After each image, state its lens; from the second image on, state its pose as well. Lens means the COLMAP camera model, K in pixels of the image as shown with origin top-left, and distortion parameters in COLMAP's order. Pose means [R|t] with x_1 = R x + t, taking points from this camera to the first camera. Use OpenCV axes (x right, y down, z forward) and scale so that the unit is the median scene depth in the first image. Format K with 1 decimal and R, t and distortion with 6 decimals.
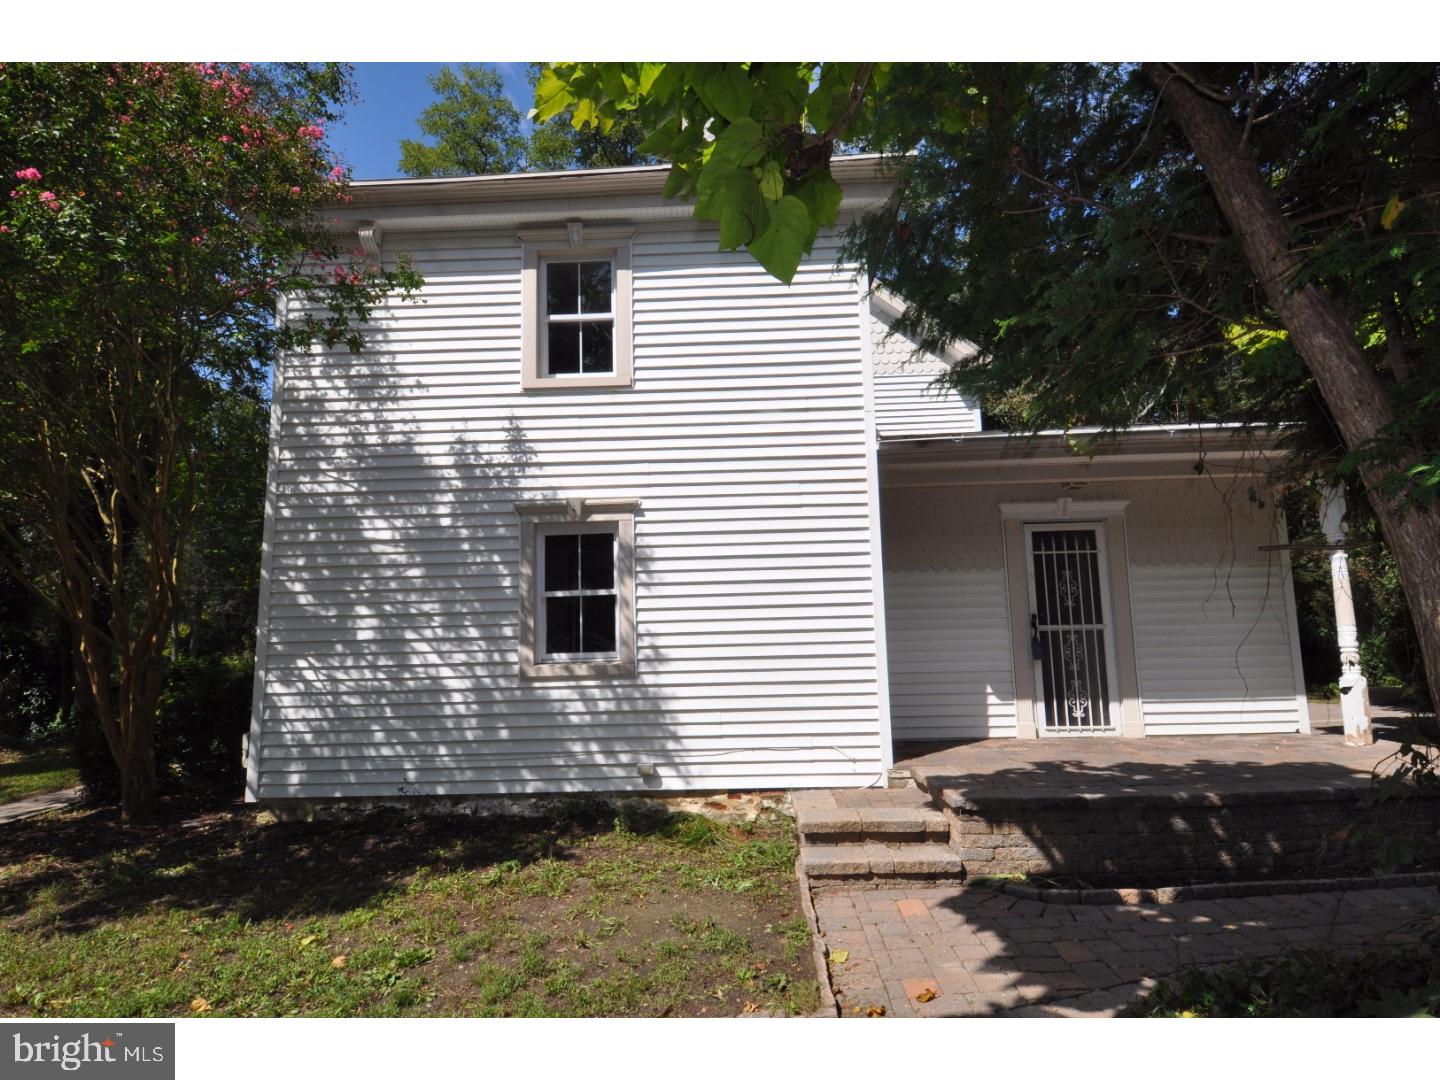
lens RADIAL K [[752.5, 0, 720.0], [0, 752.5, 540.0], [0, 0, 1]] dist [0.028352, -0.036206]
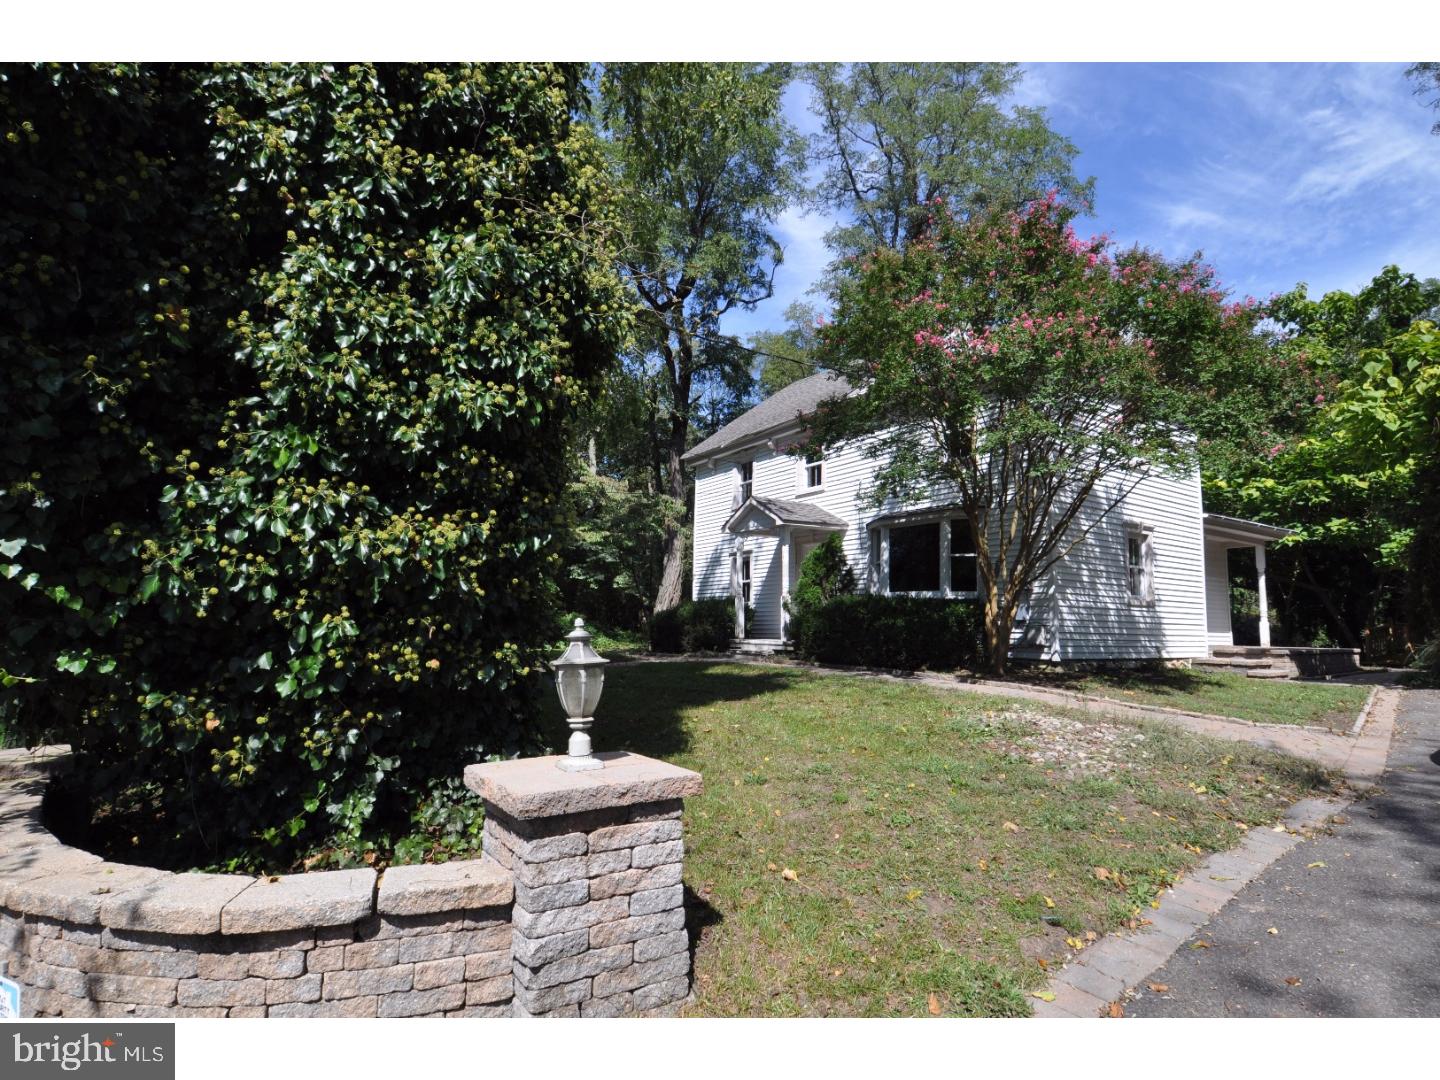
lens RADIAL K [[752.5, 0, 720.0], [0, 752.5, 540.0], [0, 0, 1]] dist [0.028352, -0.036206]
pose [[0.805767, 0.104296, 0.582977, -2.058631], [-0.109148, 0.993661, -0.026909, 0.157035], [-0.582089, -0.041948, 0.812043, -0.030747]]
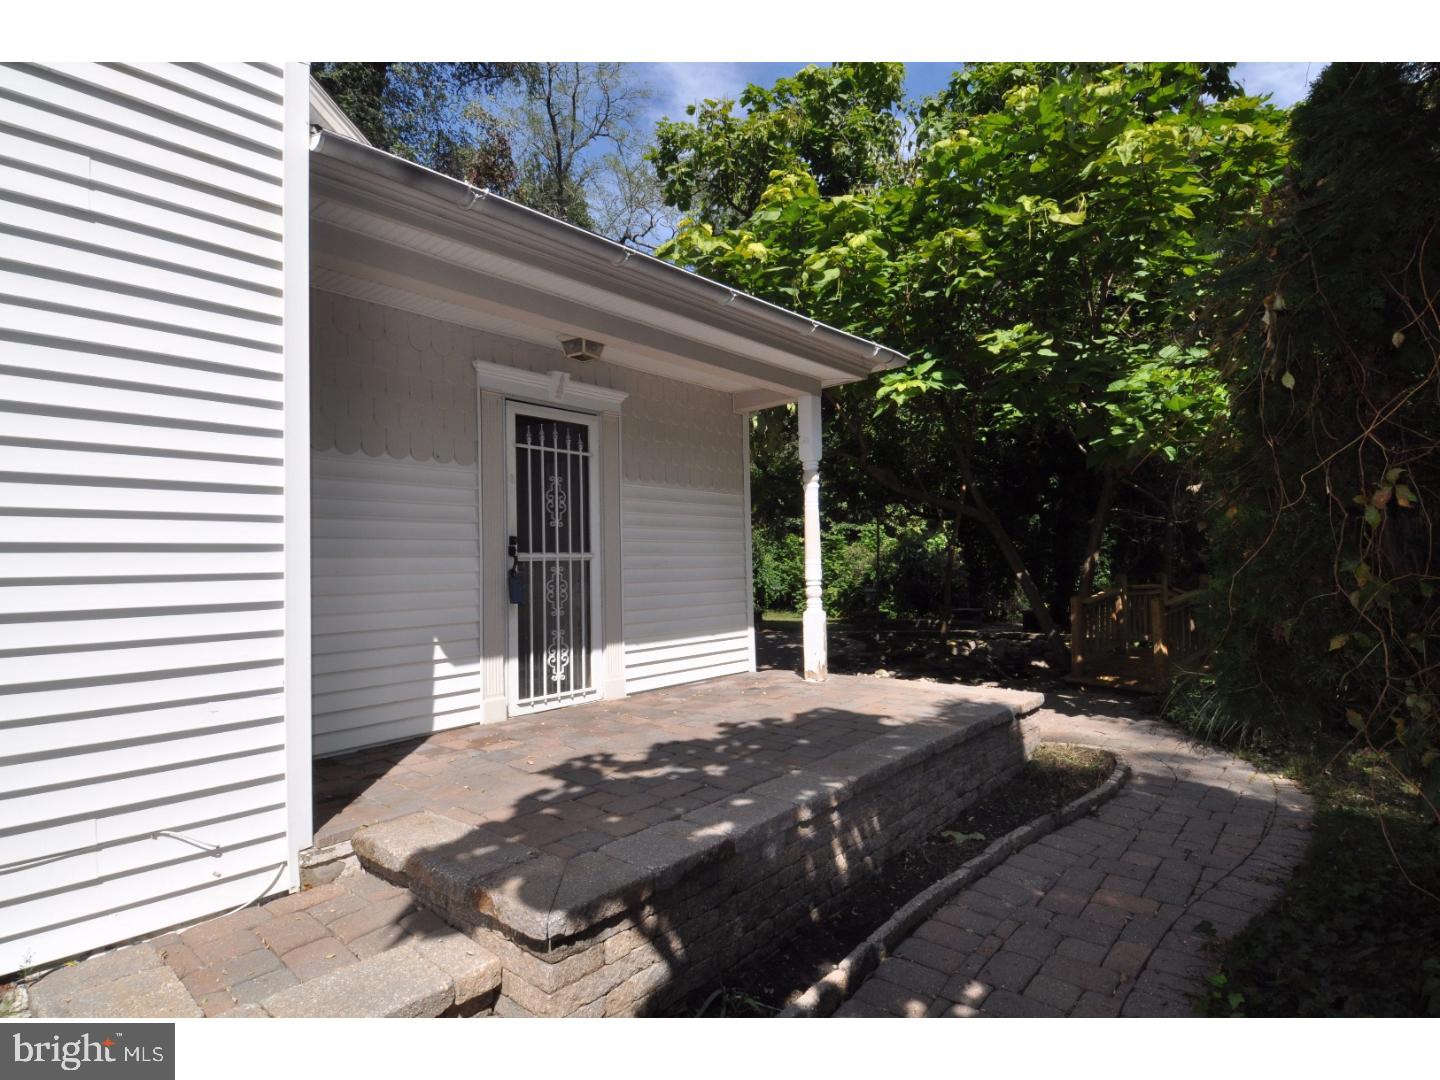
lens RADIAL K [[760.5, 0, 751.7], [0, 760.5, 549.6], [0, 0, 1]] dist [0.030022, -0.033559]
pose [[0.621483, 0.021998, 0.783119, 0.019105], [-0.090565, 0.994921, 0.043924, 0.061943], [-0.778175, -0.098221, 0.620319, 0.421150]]
